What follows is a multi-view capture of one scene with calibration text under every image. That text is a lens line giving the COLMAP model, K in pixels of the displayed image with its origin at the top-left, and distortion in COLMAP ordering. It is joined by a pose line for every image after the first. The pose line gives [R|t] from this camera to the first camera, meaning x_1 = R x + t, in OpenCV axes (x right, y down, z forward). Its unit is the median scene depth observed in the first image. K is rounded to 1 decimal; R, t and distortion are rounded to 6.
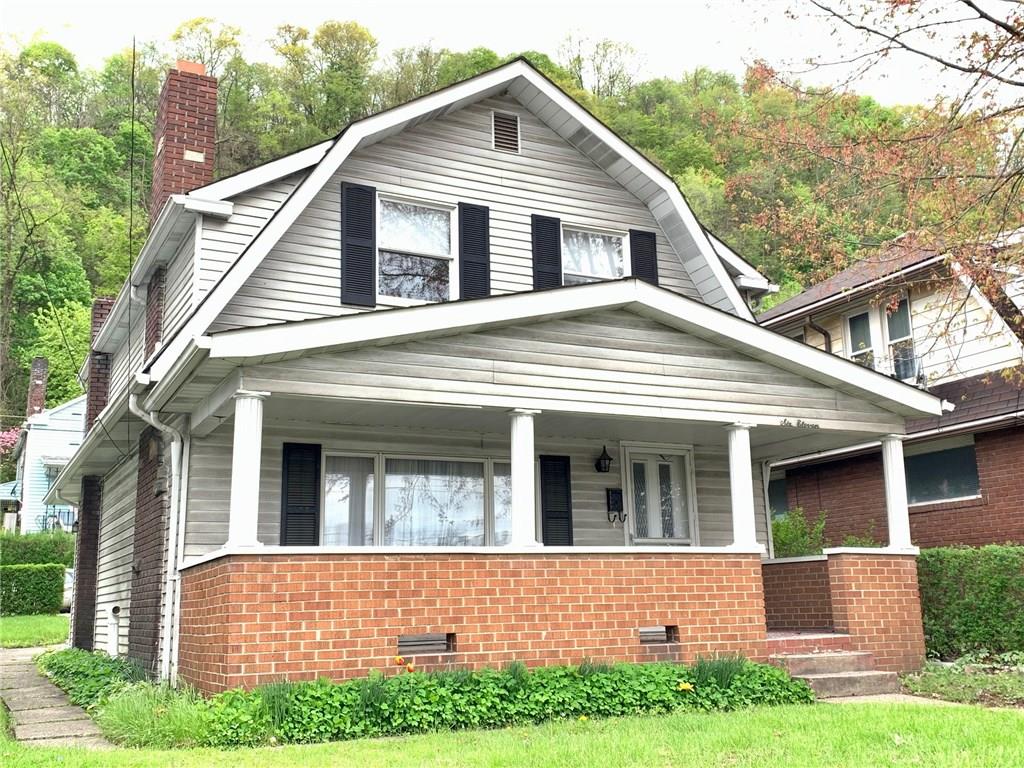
lens RADIAL K [[1042.2, 0, 506.3], [0, 1042.2, 378.8], [0, 0, 1]] dist [0.164076, -0.446633]
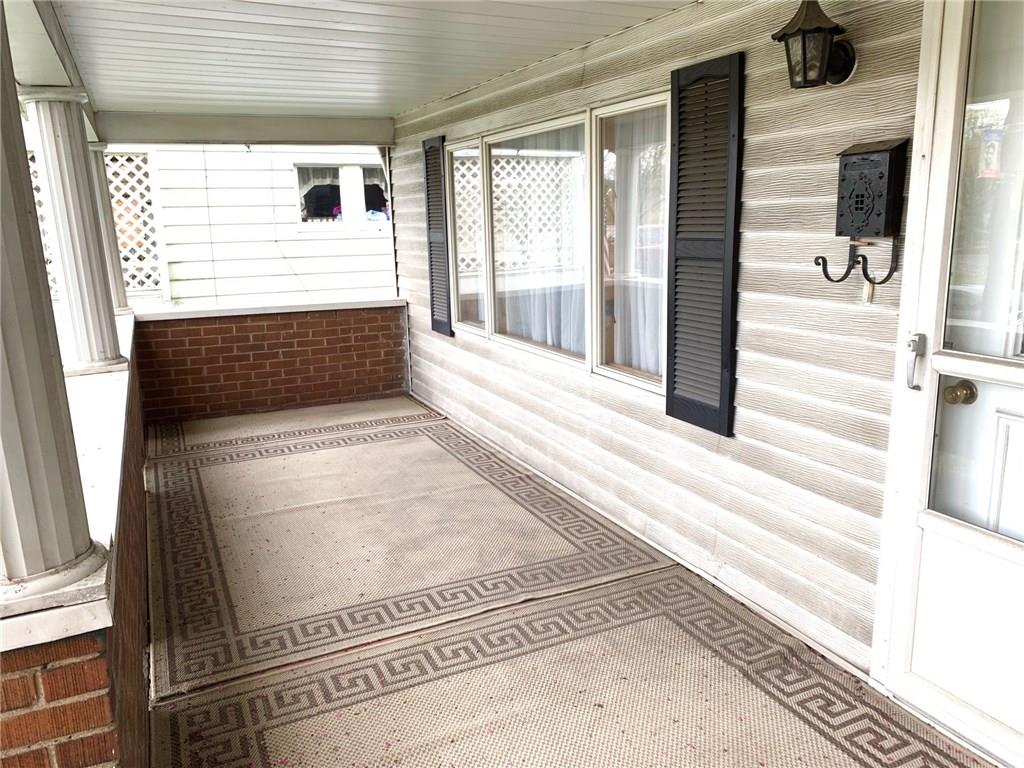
lens RADIAL K [[774.8, 0, 512.0], [0, 774.8, 384.0], [0, 0, 1]] dist [0.116865, -0.251622]
pose [[-0.023412, 0.238927, -0.970755, 0.339856], [0.239171, 0.944163, 0.226614, 0.109326], [0.970695, -0.226871, -0.079250, 1.046861]]
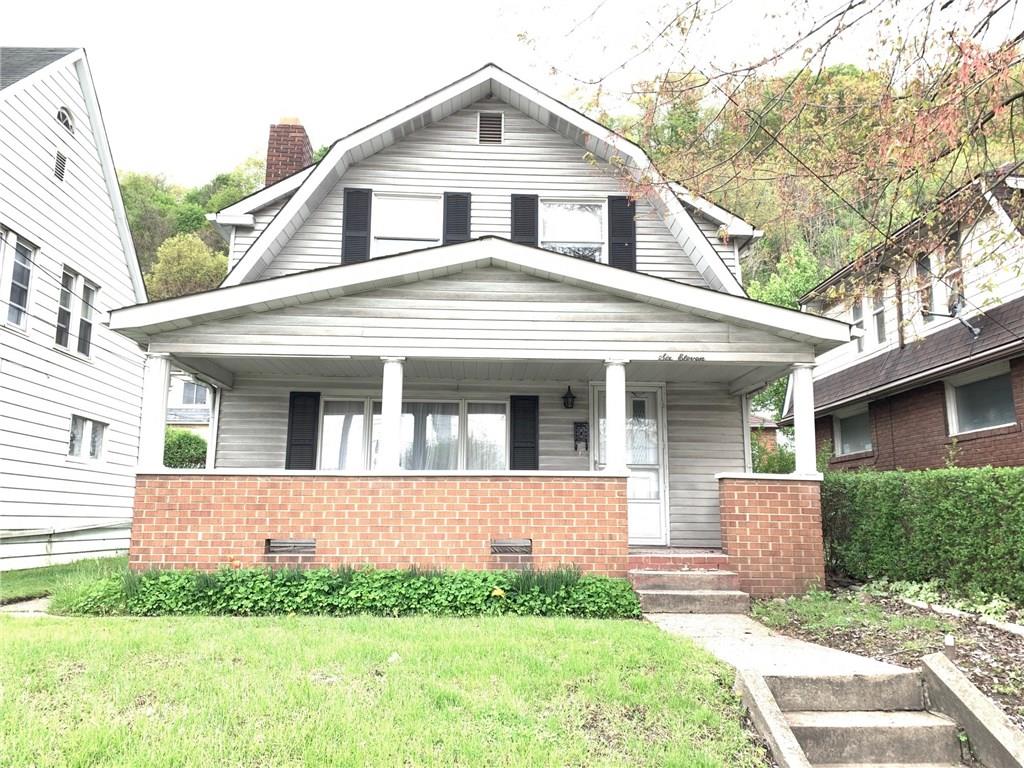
lens RADIAL K [[774.8, 0, 512.0], [0, 774.8, 384.0], [0, 0, 1]] dist [0.116865, -0.251622]
pose [[0.914899, -0.037898, -0.401899, 0.435299], [0.056238, 0.997841, 0.033928, 0.032912], [0.399746, -0.053643, 0.915055, 0.205962]]
